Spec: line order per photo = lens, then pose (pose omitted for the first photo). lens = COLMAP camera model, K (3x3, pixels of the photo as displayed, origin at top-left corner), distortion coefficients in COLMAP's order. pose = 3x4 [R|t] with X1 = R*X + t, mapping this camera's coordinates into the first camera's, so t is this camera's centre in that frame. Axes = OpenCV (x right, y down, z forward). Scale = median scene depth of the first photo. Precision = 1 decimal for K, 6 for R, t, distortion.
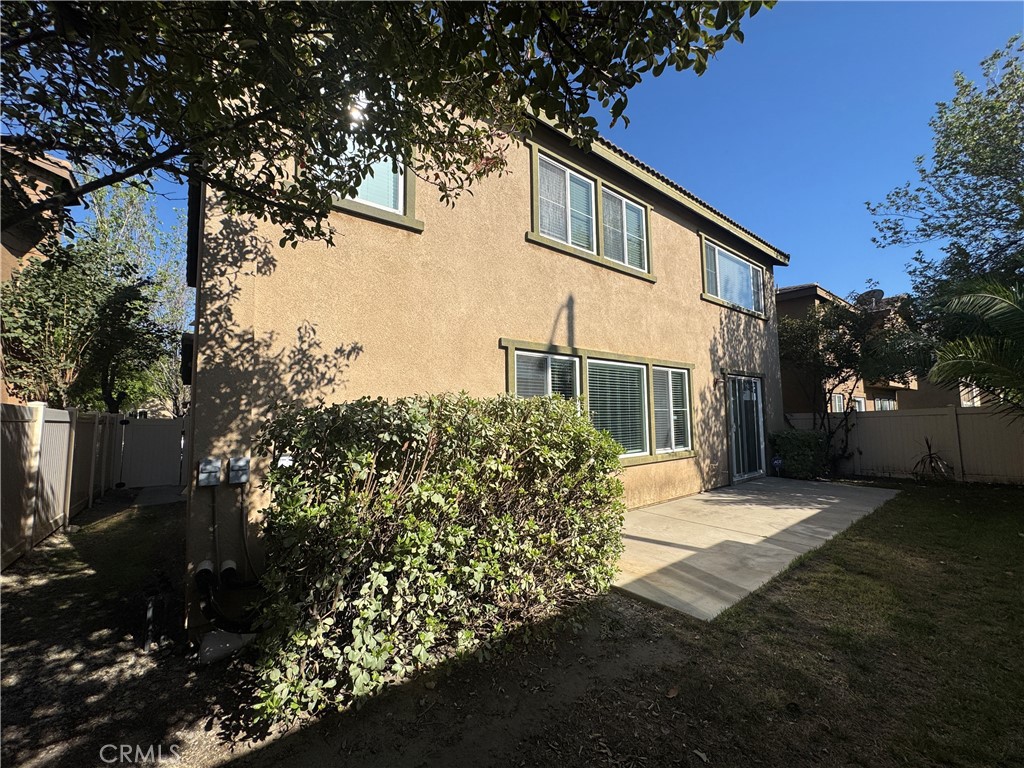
lens RADIAL K [[406.8, 0, 512.0], [0, 406.8, 384.0], [0, 0, 1]] dist [-0.000214, -0.000241]
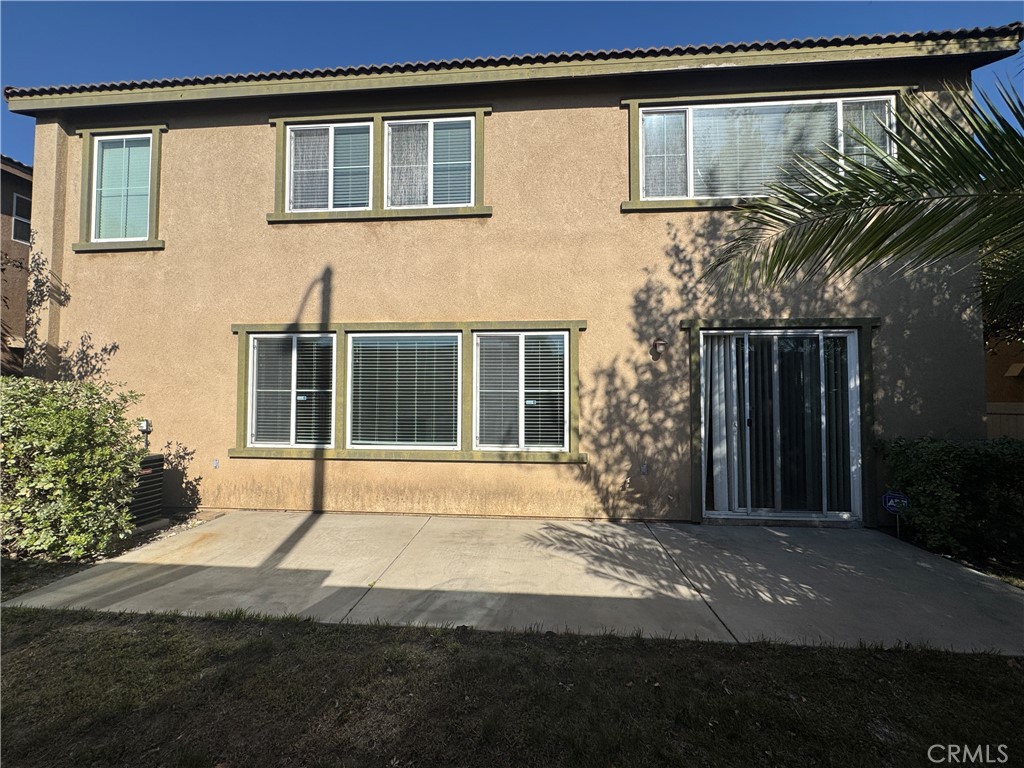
lens RADIAL K [[406.8, 0, 512.0], [0, 406.8, 384.0], [0, 0, 1]] dist [-0.000214, -0.000241]
pose [[0.733584, -0.009653, -0.679530, 1.242735], [0.039796, 0.998793, 0.028773, 0.044037], [0.678432, -0.048150, 0.733083, 0.695094]]
